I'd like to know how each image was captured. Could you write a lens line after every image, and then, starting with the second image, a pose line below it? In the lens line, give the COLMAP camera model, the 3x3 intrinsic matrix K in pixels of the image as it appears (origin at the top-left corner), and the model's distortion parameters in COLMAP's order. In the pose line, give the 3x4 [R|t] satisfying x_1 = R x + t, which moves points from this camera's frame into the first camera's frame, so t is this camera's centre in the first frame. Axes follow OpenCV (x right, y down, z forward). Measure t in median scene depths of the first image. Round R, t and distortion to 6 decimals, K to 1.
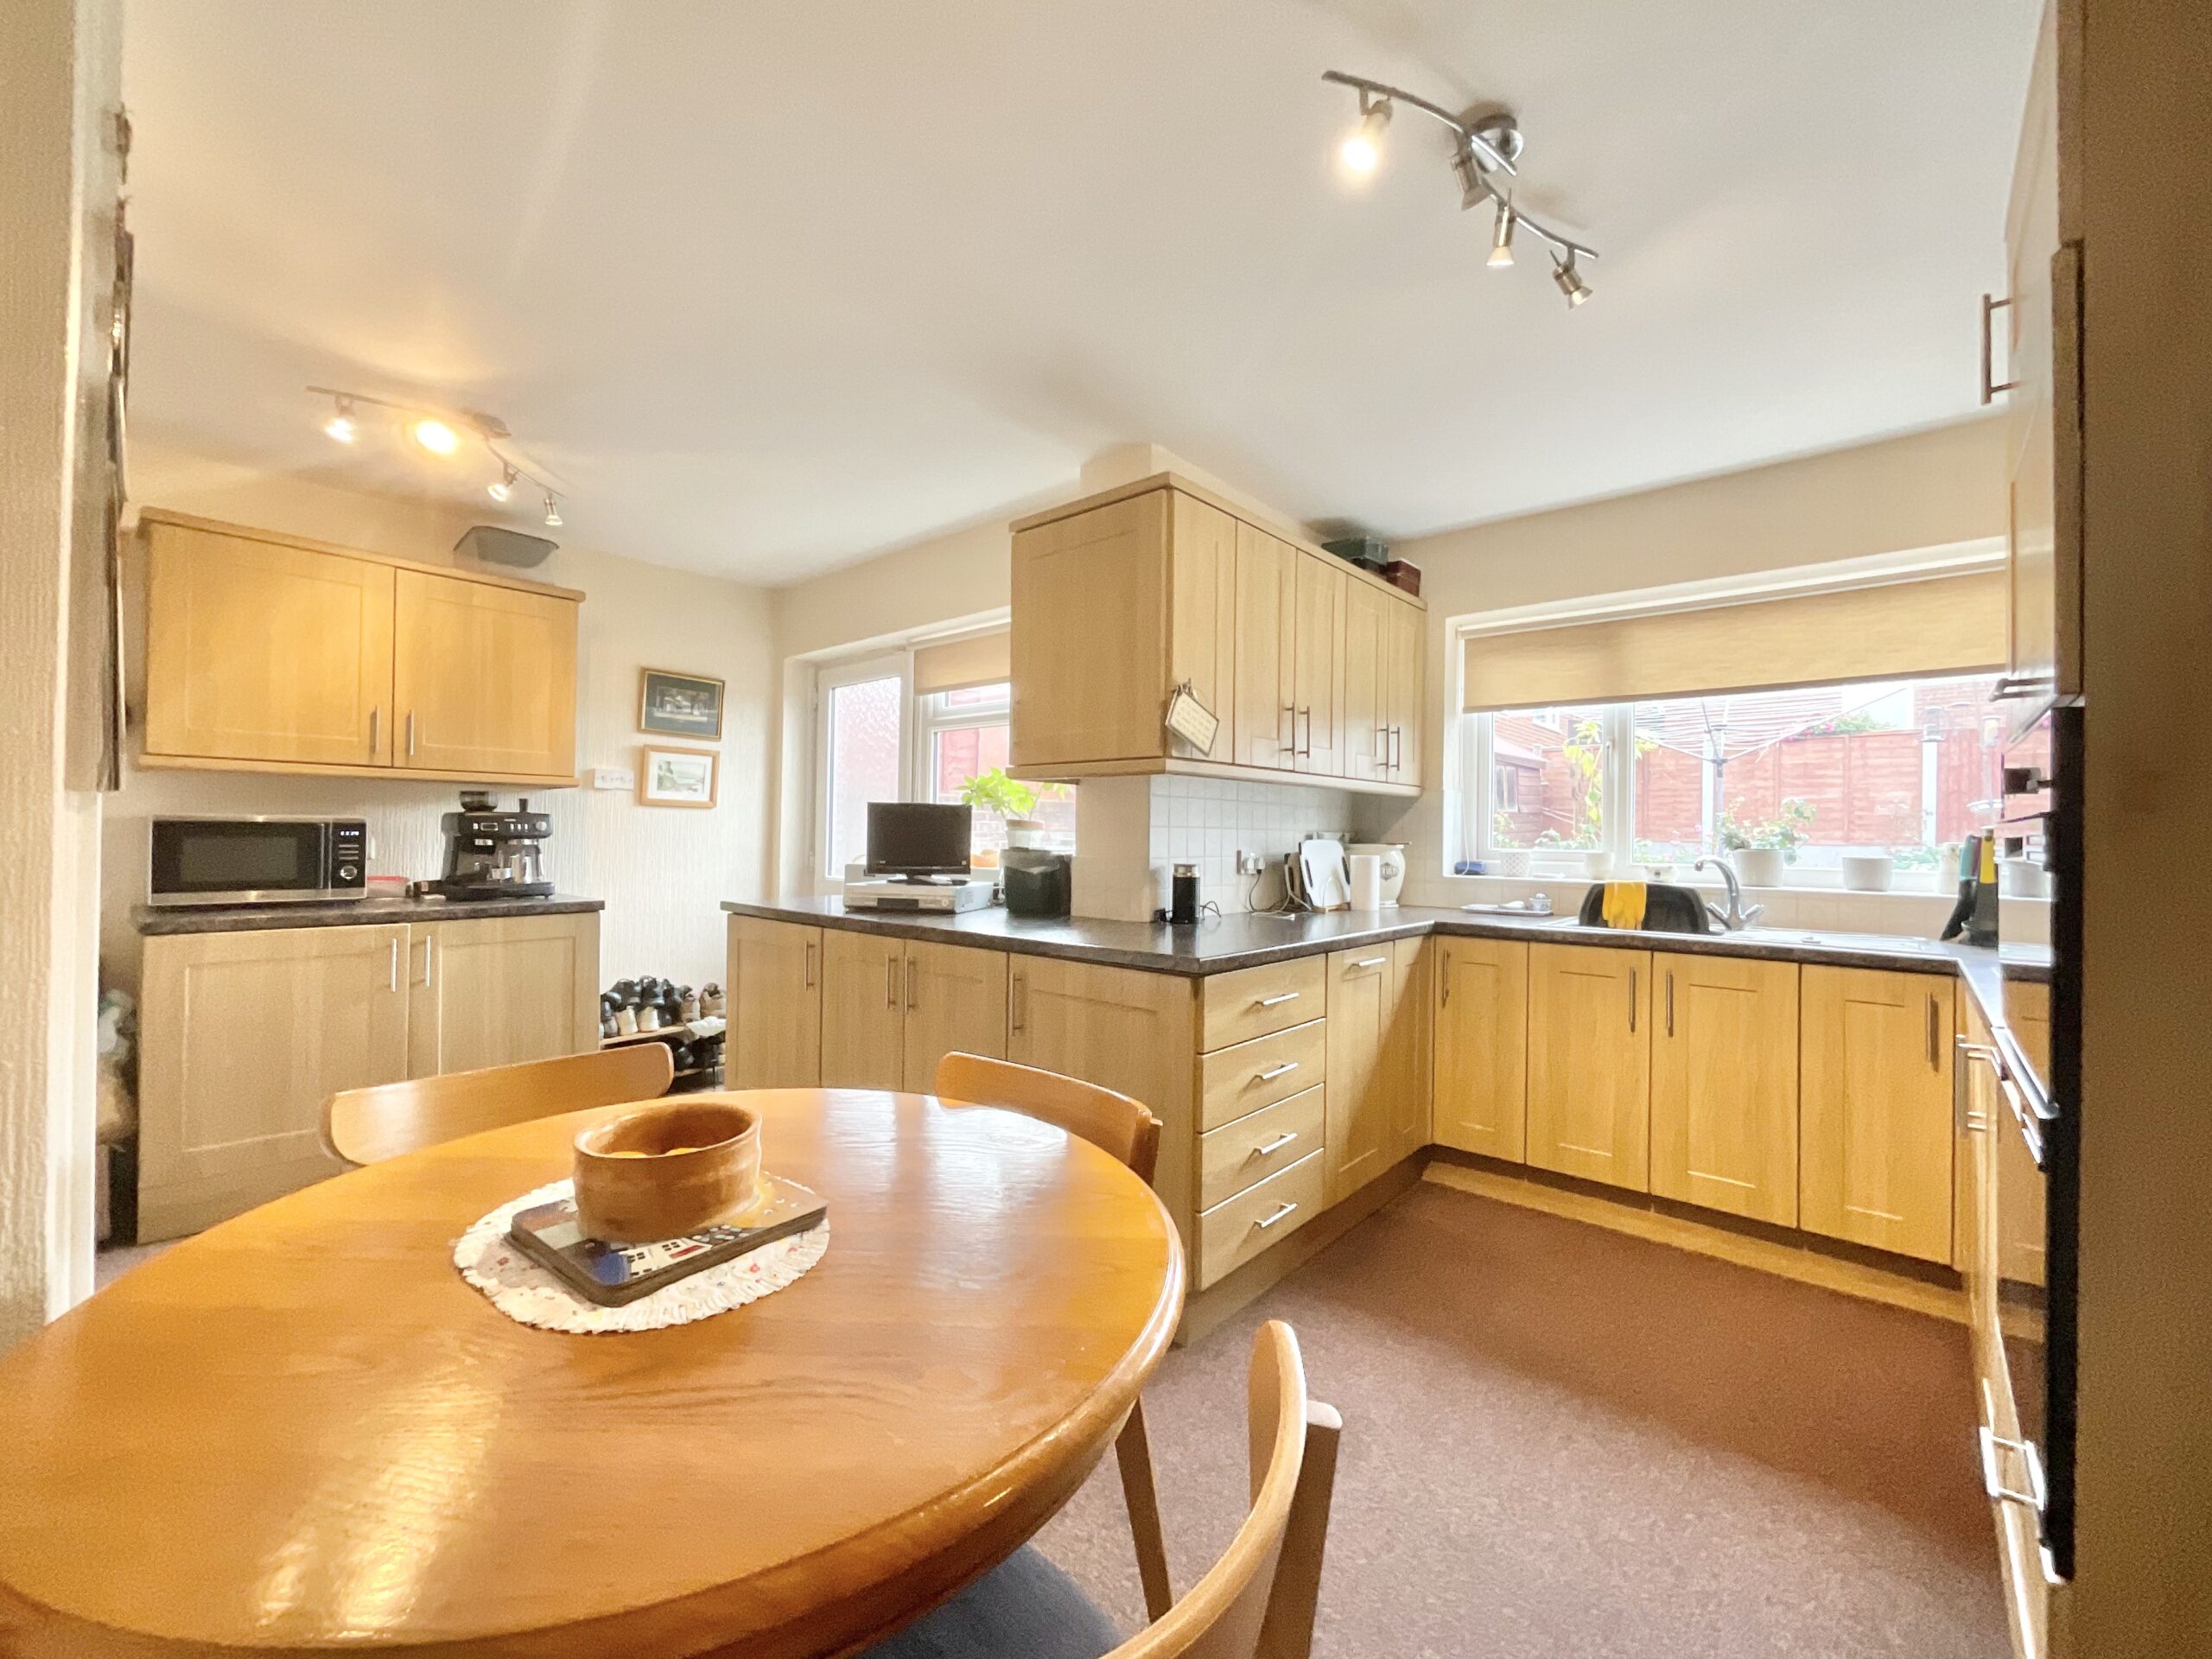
lens RADIAL K [[895.5, 0, 1097.6], [0, 895.5, 827.6], [0, 0, 1]] dist [-0.002329, 0.000609]
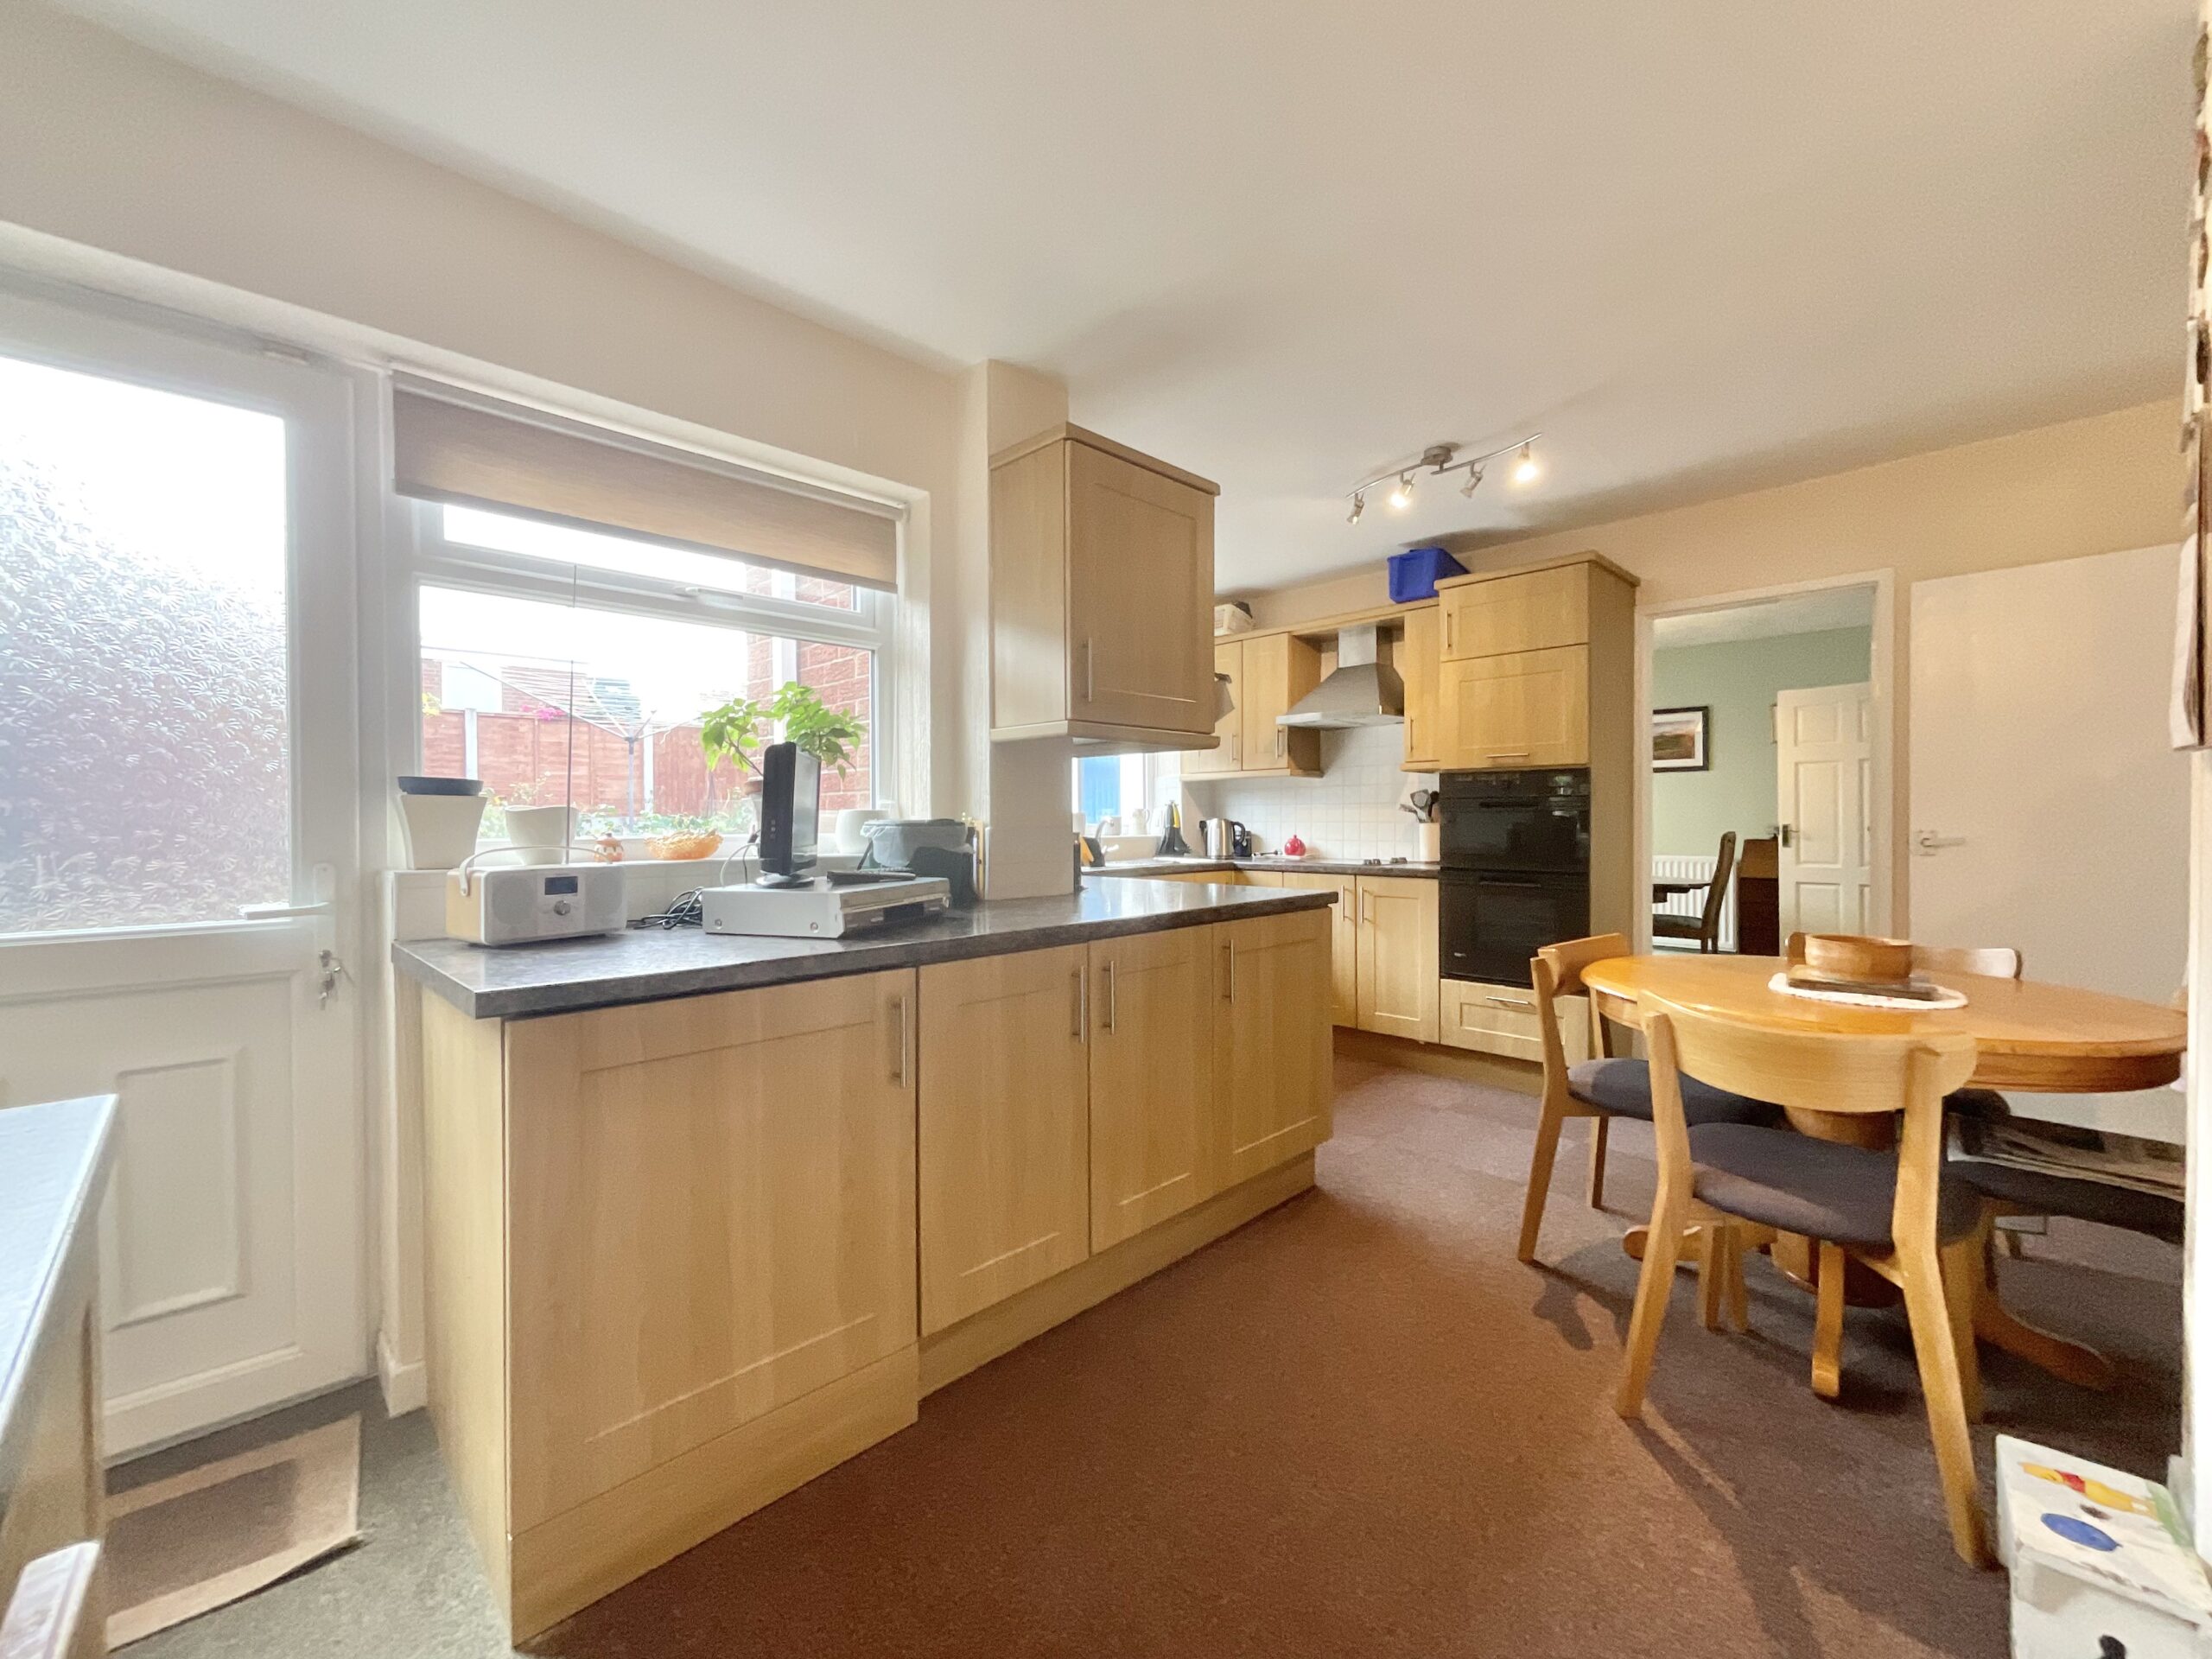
lens RADIAL K [[895.5, 0, 1096.0], [0, 895.5, 834.4], [0, 0, 1]] dist [-0.002329, 0.000609]
pose [[0.070584, -0.032471, 0.996977, -0.283094], [-0.003660, 0.999455, 0.032811, 0.003227], [-0.997499, -0.005965, 0.070427, 0.279859]]
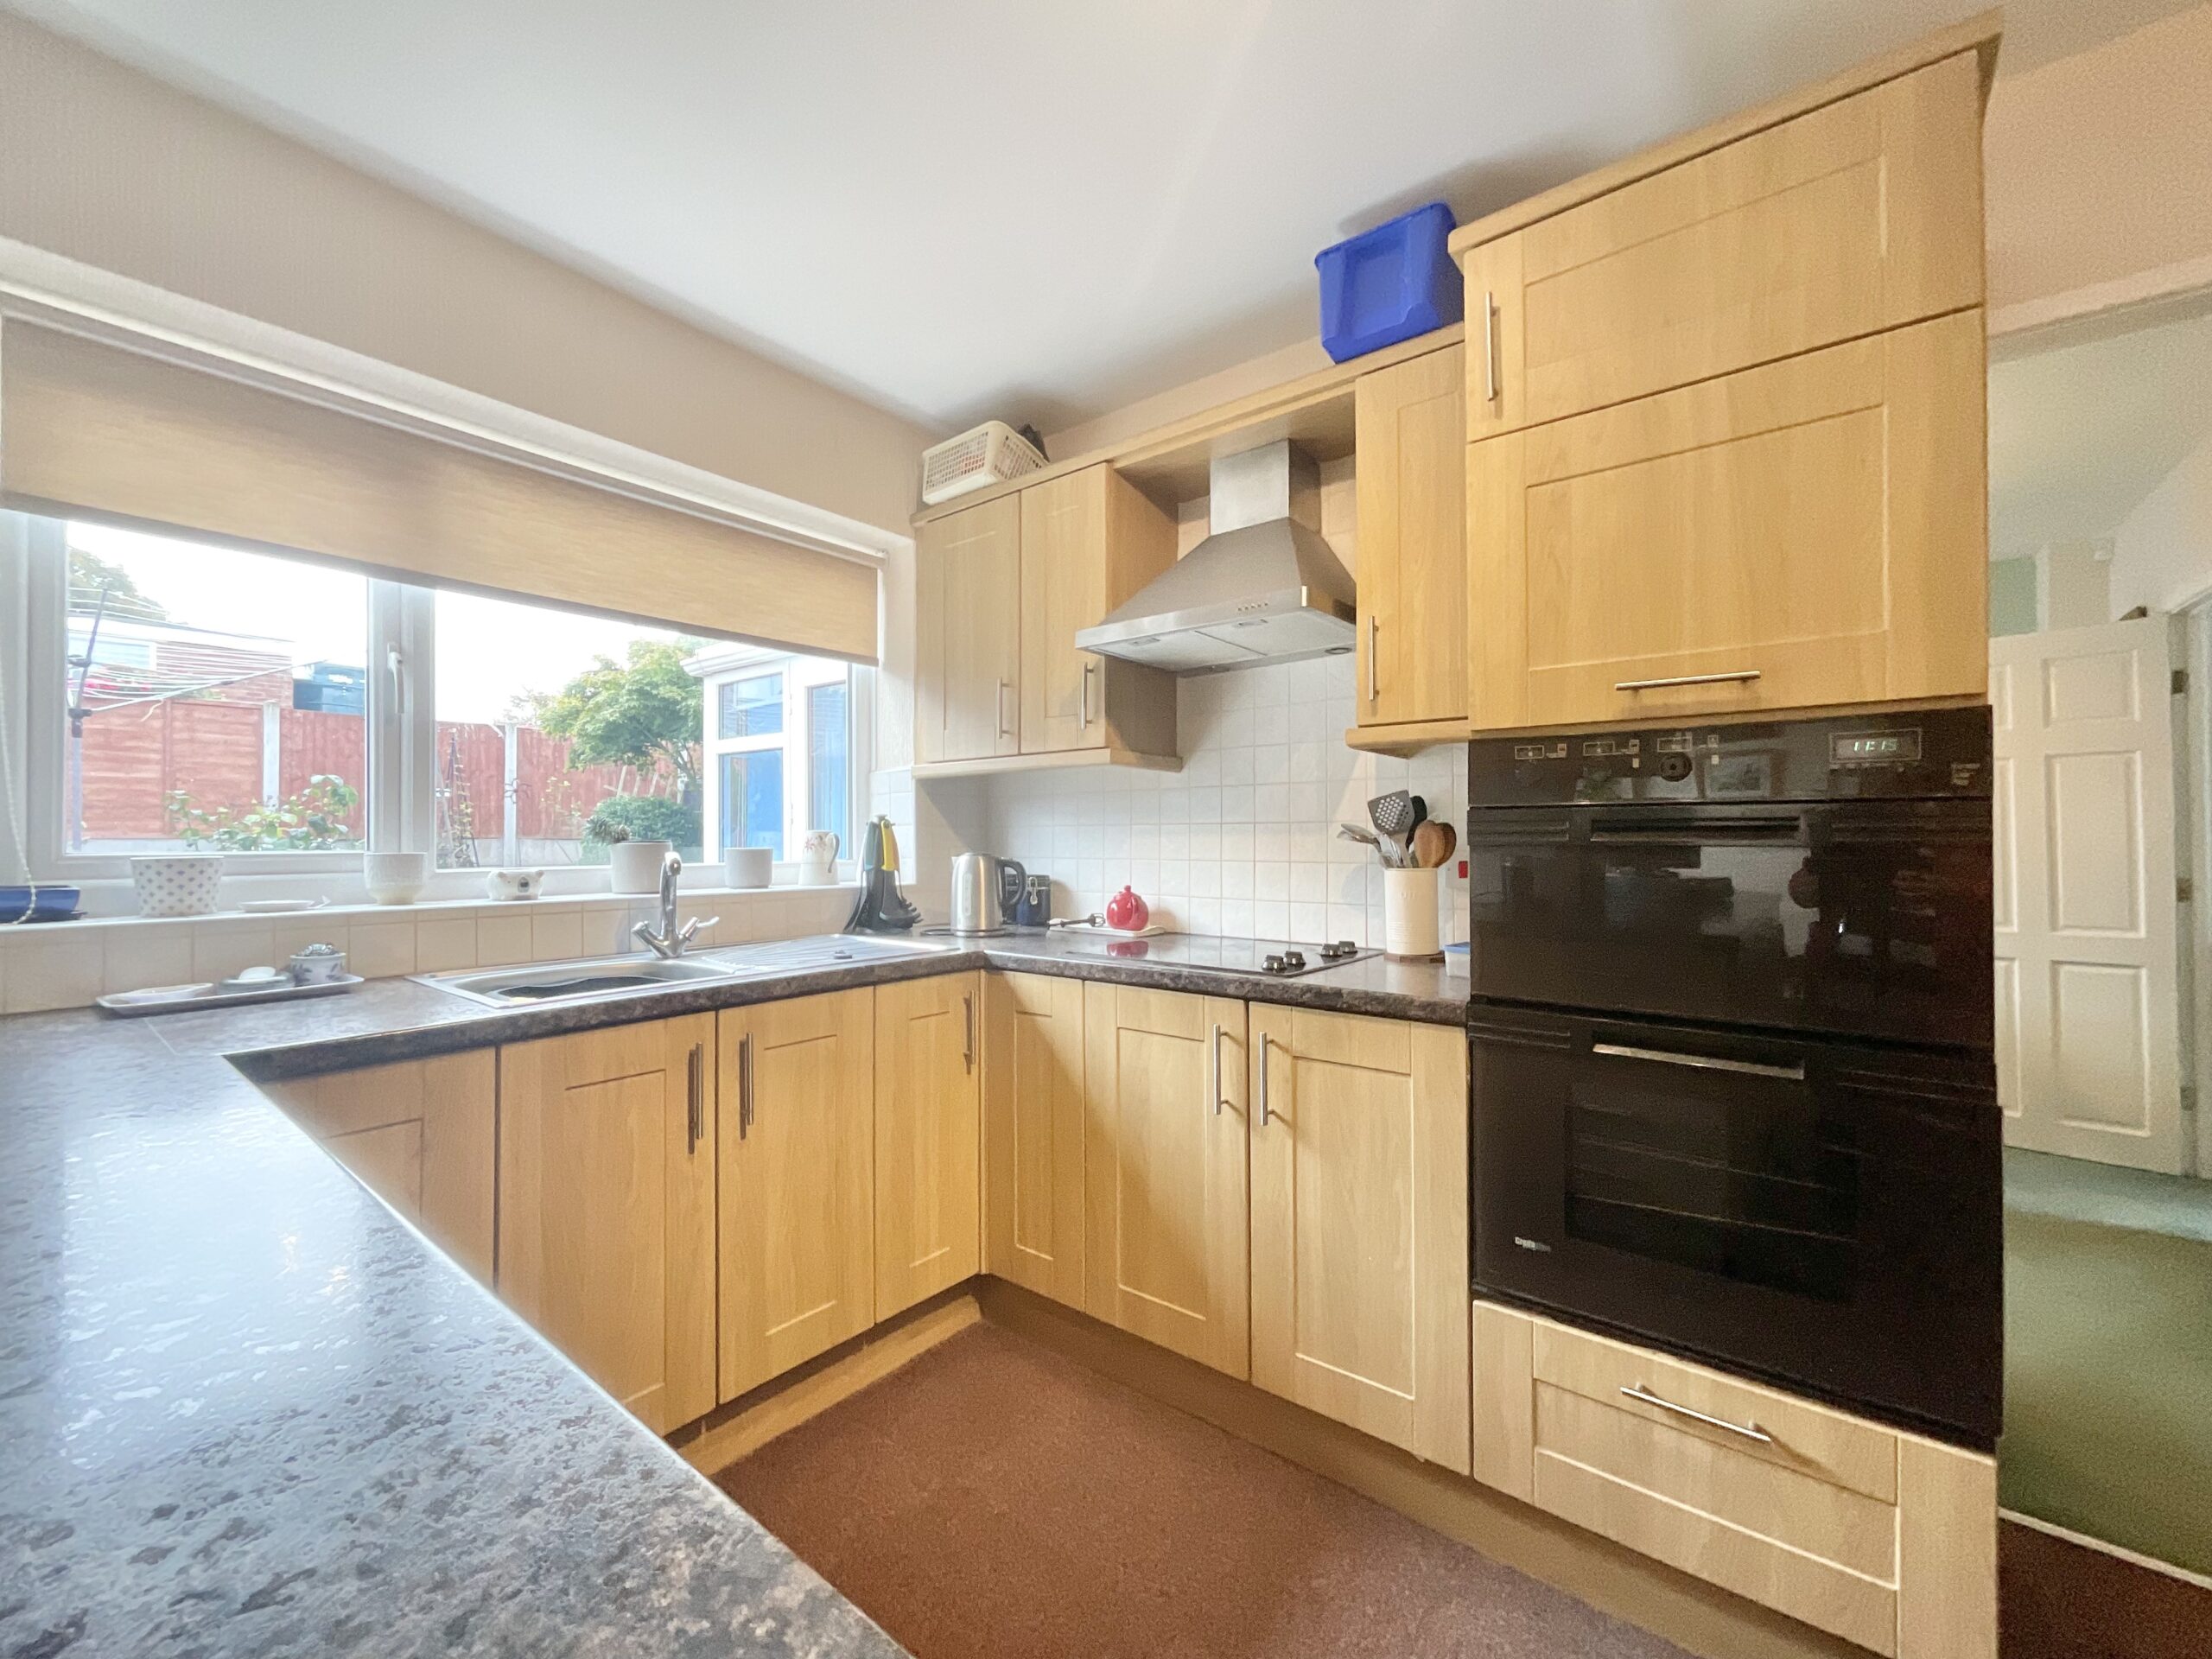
lens RADIAL K [[895.5, 0, 1098.3], [0, 895.5, 839.9], [0, 0, 1]] dist [-0.002329, 0.000609]
pose [[-0.050033, -0.015542, 0.998627, -0.000785], [-0.007761, 0.999855, 0.015172, 0.002983], [-0.998717, -0.006991, -0.050146, 0.219708]]
